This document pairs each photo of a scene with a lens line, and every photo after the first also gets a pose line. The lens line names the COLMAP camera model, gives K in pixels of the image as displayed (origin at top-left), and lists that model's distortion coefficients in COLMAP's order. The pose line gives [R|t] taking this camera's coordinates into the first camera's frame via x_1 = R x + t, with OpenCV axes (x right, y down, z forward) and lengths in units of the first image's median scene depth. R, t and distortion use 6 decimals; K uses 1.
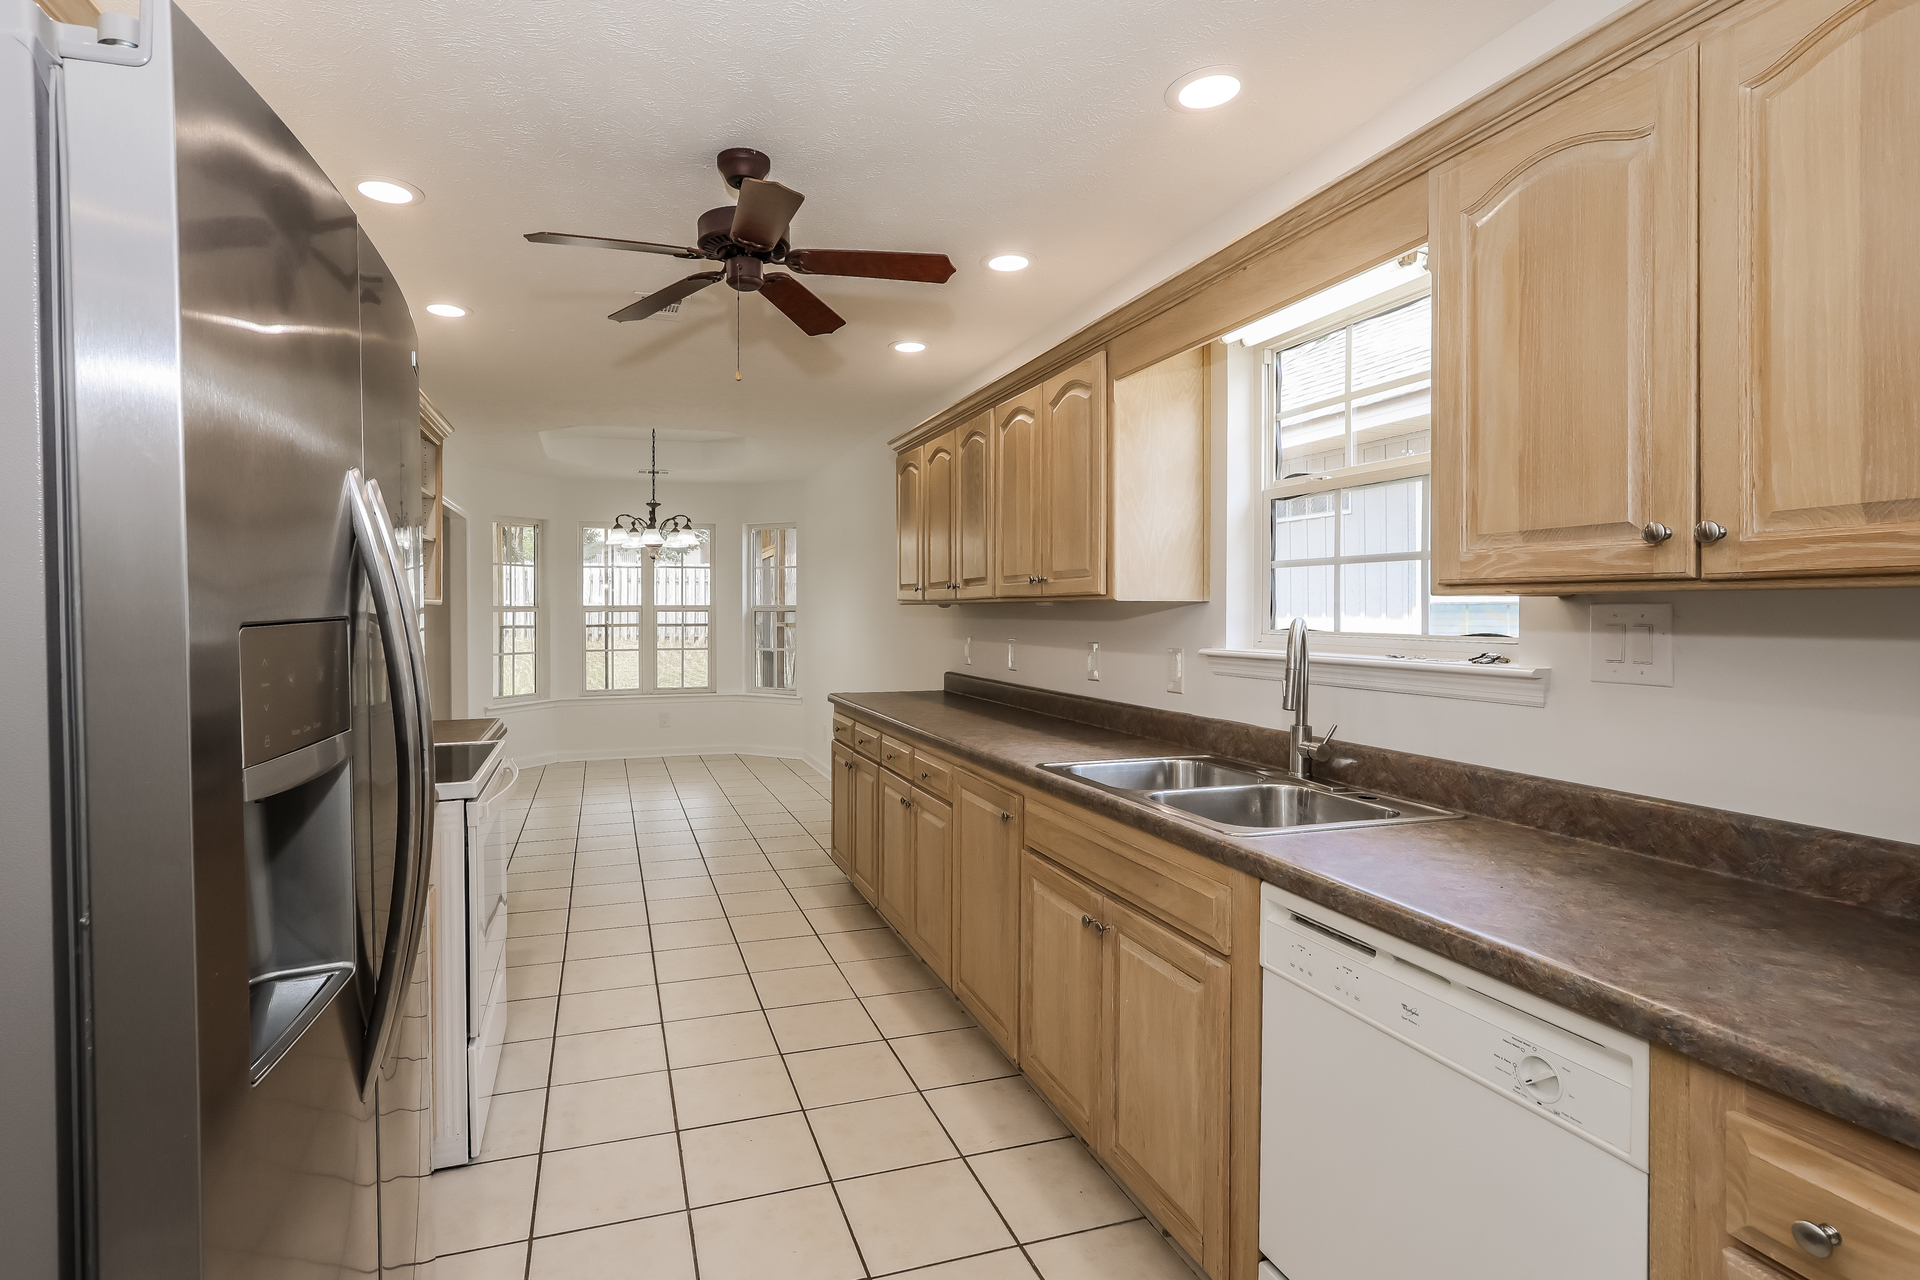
lens RADIAL K [[1006.1, 0, 958.2], [0, 1006.1, 639.7], [0, 0, 1]] dist [-0.011513, 0.002096]
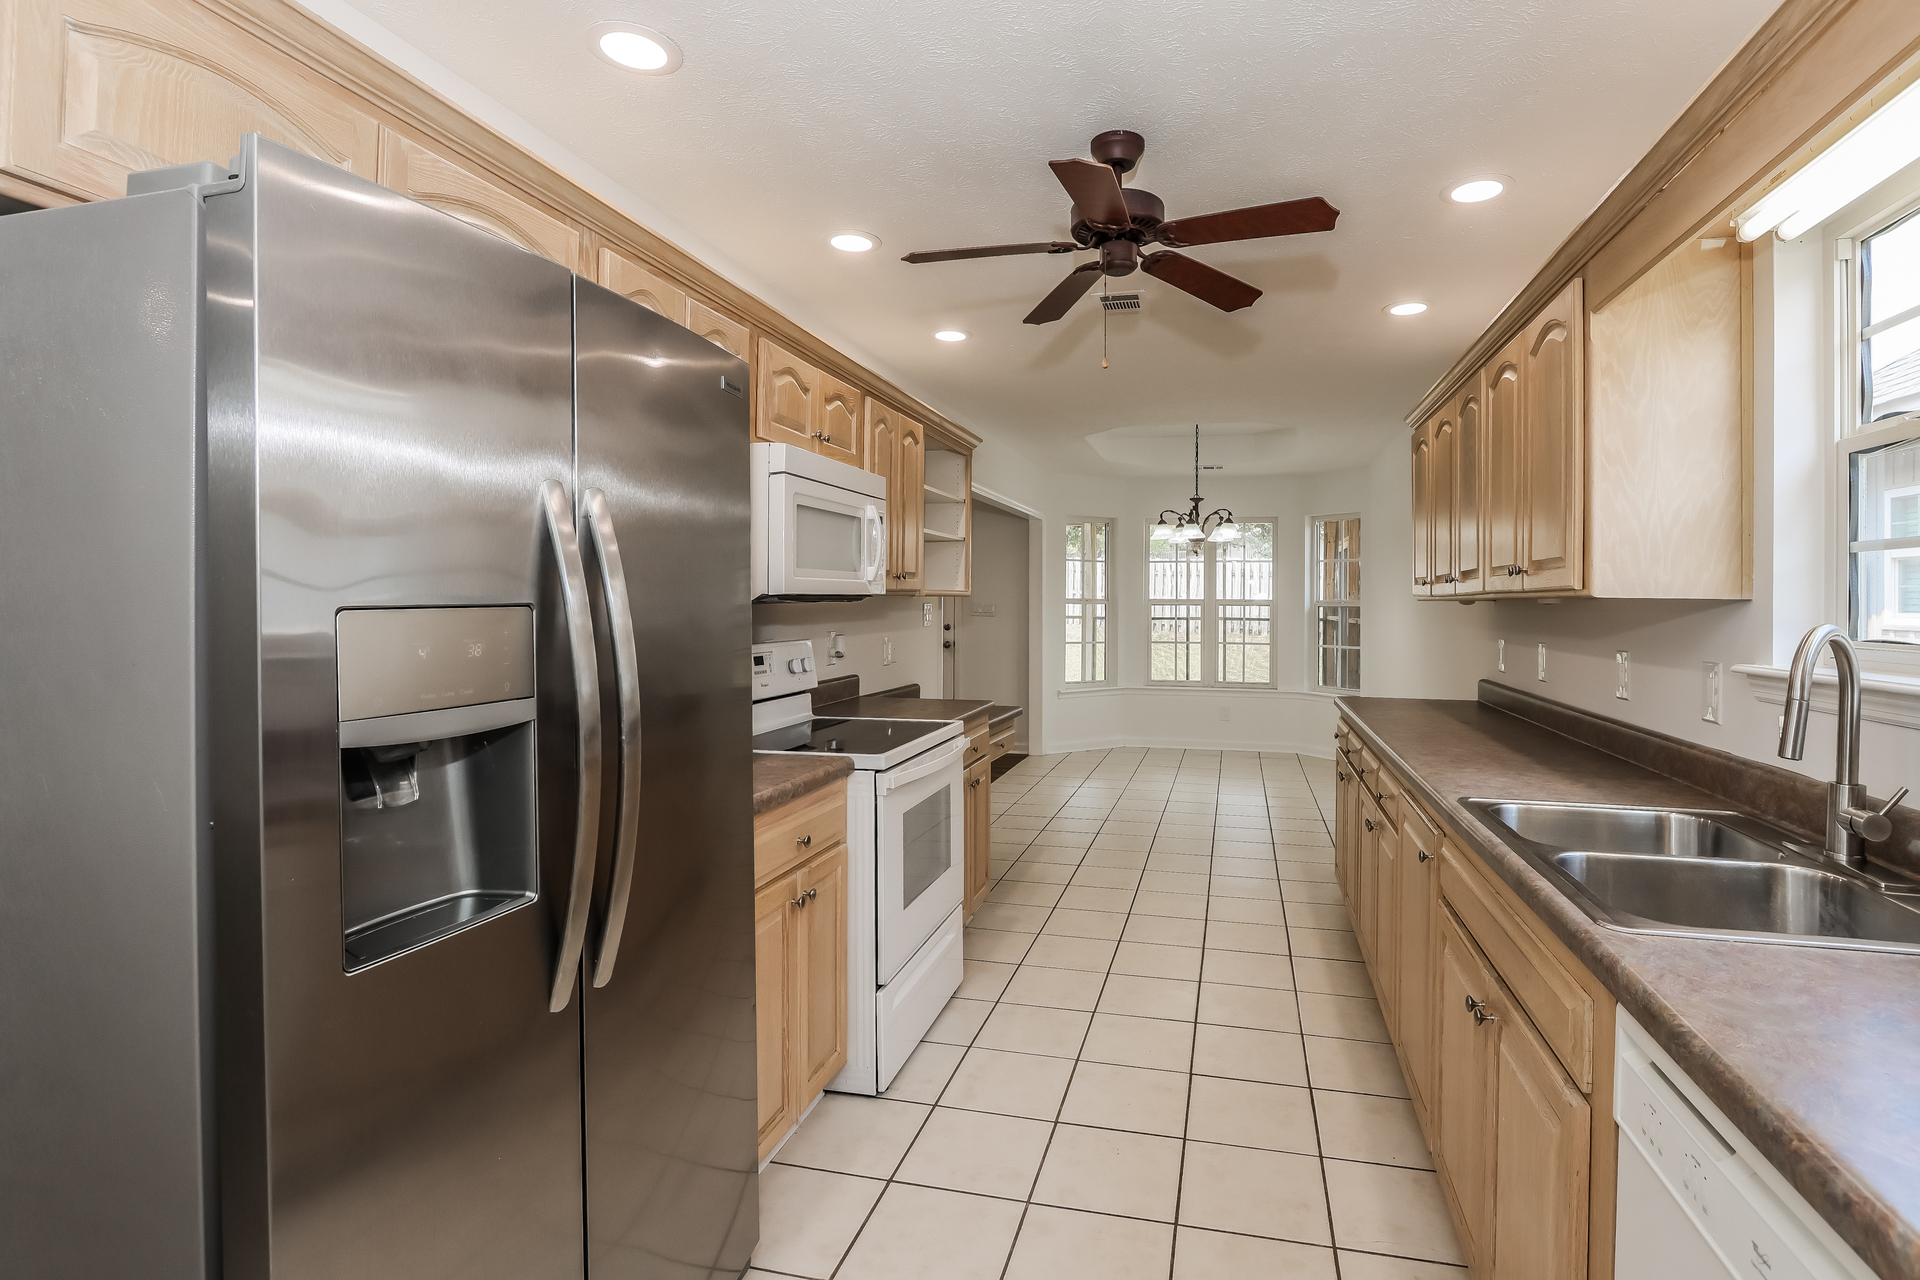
lens RADIAL K [[1006.1, 0, 1058.9], [0, 1006.1, 618.2], [0, 0, 1]] dist [-0.011513, 0.002096]
pose [[0.843879, 0.019250, -0.536187, 0.217768], [-0.028082, 0.999571, -0.008310, -0.004791], [0.535798, 0.022069, 0.844058, 0.125757]]
